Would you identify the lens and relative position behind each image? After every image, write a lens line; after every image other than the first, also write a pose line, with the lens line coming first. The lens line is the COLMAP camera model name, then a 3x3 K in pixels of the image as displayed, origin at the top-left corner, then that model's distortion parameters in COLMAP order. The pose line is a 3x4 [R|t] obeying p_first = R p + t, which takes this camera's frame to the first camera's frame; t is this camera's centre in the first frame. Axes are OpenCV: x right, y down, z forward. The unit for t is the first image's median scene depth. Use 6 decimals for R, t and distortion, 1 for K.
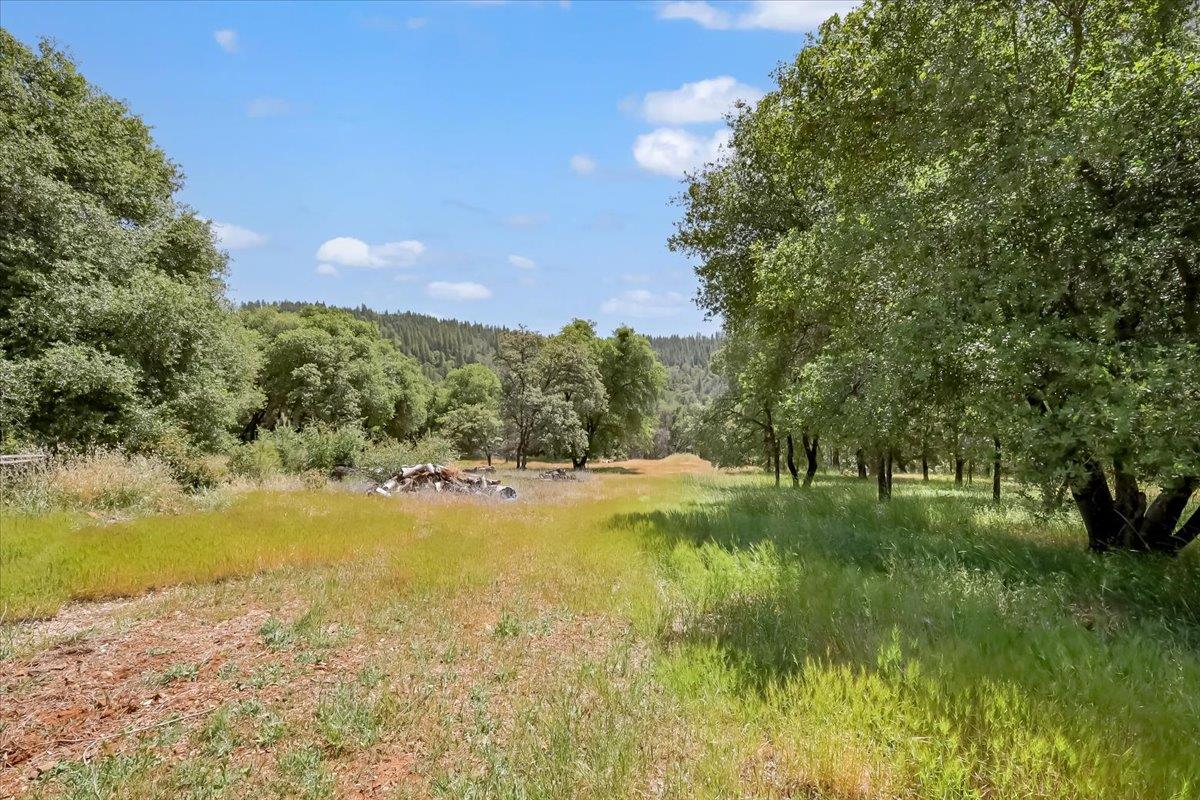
lens RADIAL K [[614.1, 0, 602.1], [0, 614.1, 393.8], [0, 0, 1]] dist [0.000993, 0.001231]
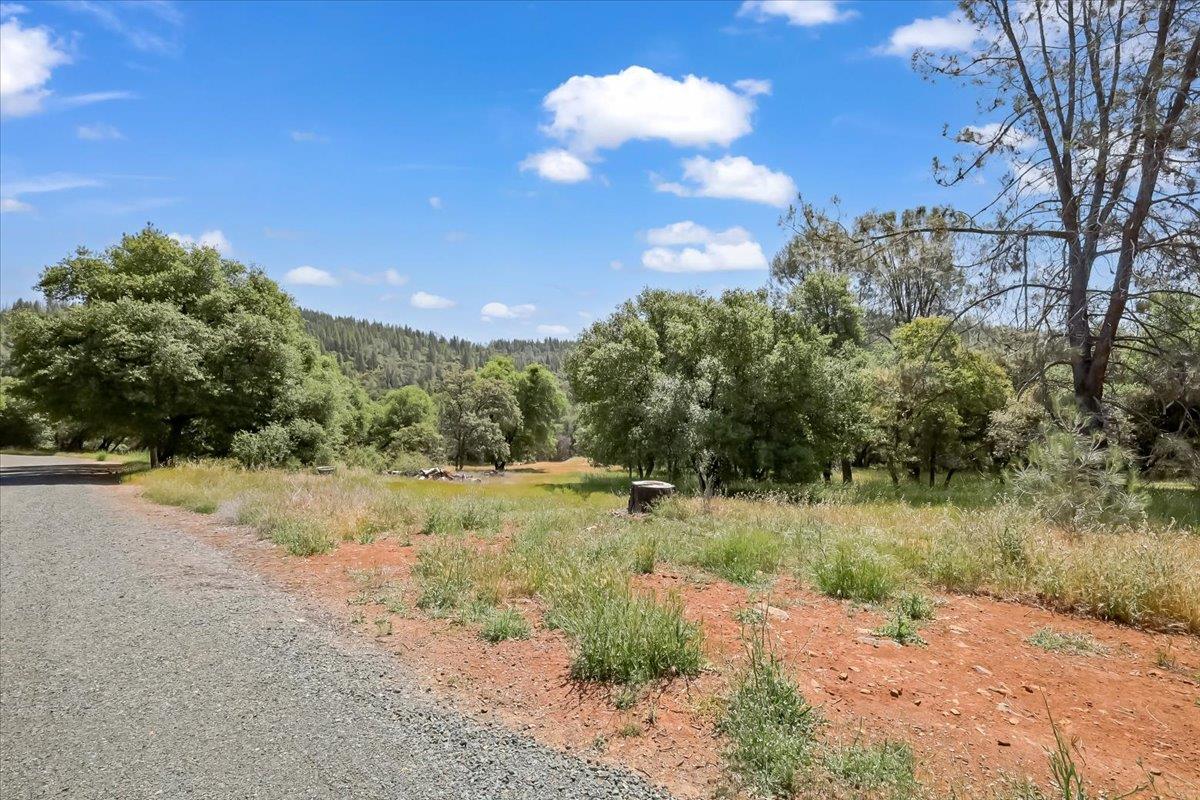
lens RADIAL K [[614.1, 0, 602.1], [0, 614.1, 393.8], [0, 0, 1]] dist [0.000993, 0.001231]
pose [[0.988397, 0.000403, 0.151895, -0.021326], [-0.000100, 0.999998, -0.002004, -0.040329], [-0.151895, 0.001966, 0.988395, -0.346160]]
